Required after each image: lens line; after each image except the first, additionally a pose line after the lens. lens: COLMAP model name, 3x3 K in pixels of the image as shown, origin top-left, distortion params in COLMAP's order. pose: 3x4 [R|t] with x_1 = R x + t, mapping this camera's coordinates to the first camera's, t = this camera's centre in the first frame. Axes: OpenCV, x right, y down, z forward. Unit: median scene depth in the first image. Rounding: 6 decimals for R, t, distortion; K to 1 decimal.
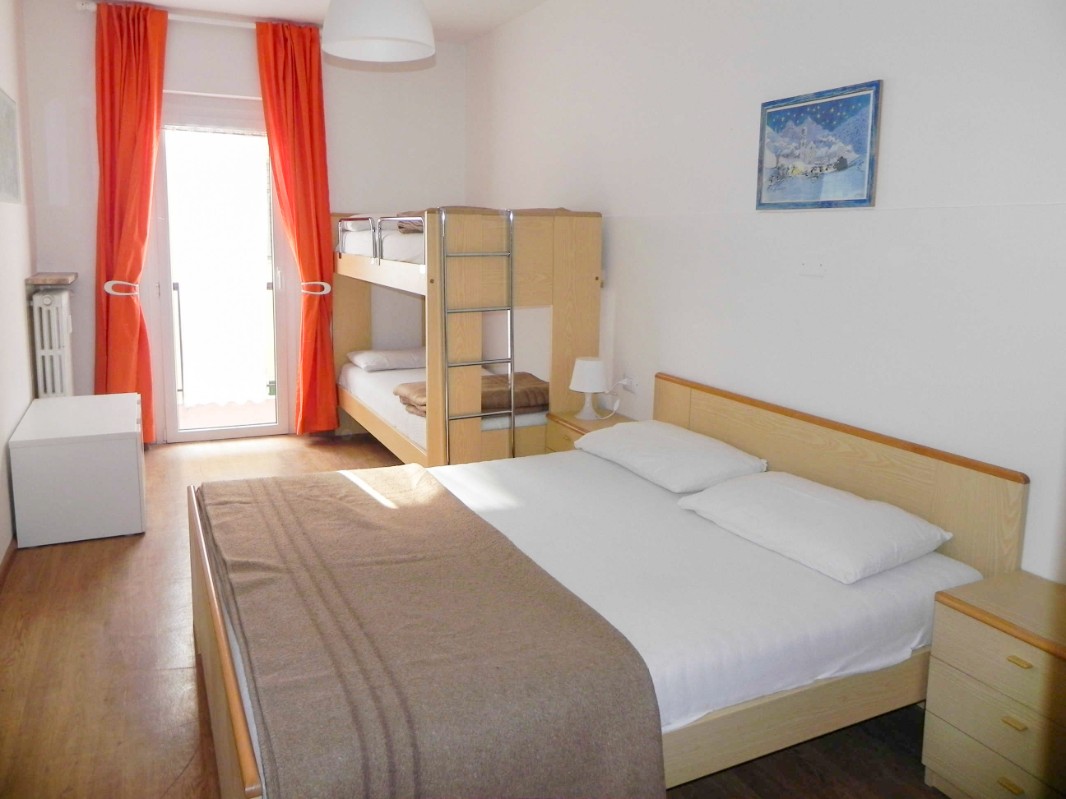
lens RADIAL K [[801.2, 0, 542.1], [0, 801.2, 396.7], [0, 0, 1]] dist [-0.011774, -0.017123]
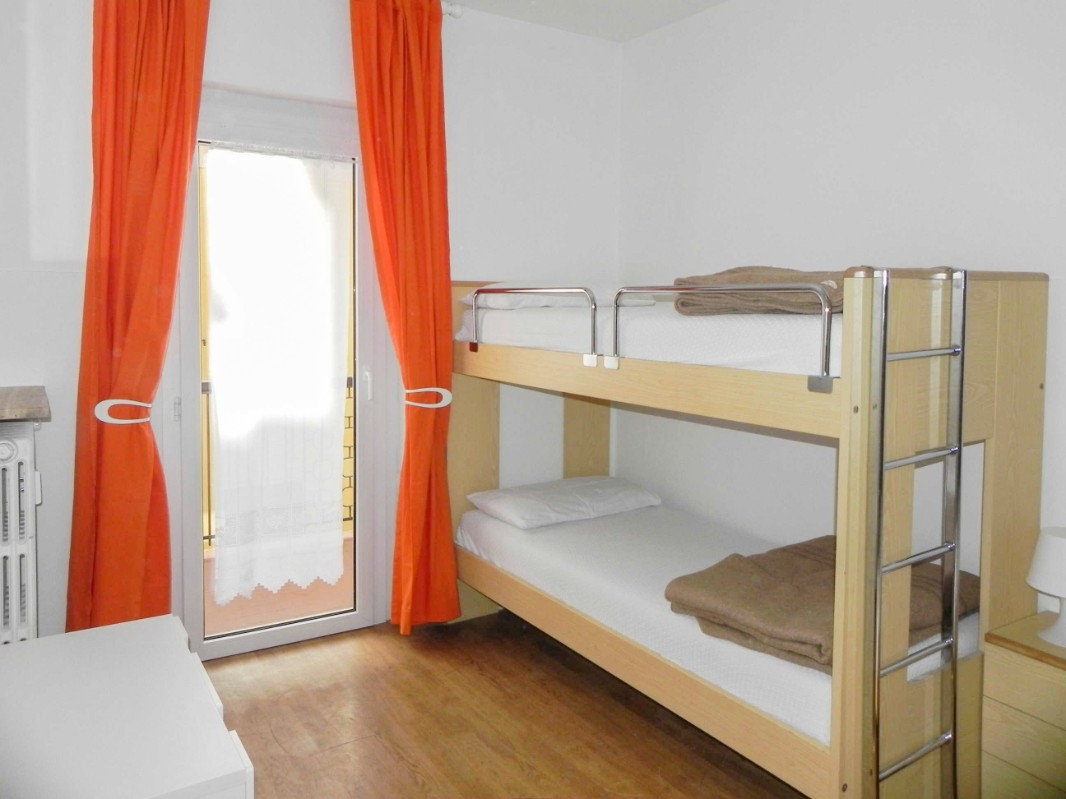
lens RADIAL K [[801.2, 0, 523.7], [0, 801.2, 400.4], [0, 0, 1]] dist [-0.011774, -0.017123]
pose [[0.999654, -0.006608, -0.025463, -0.197602], [0.004477, 0.996553, -0.082832, -0.083300], [0.025923, 0.082690, 0.996238, 0.379860]]
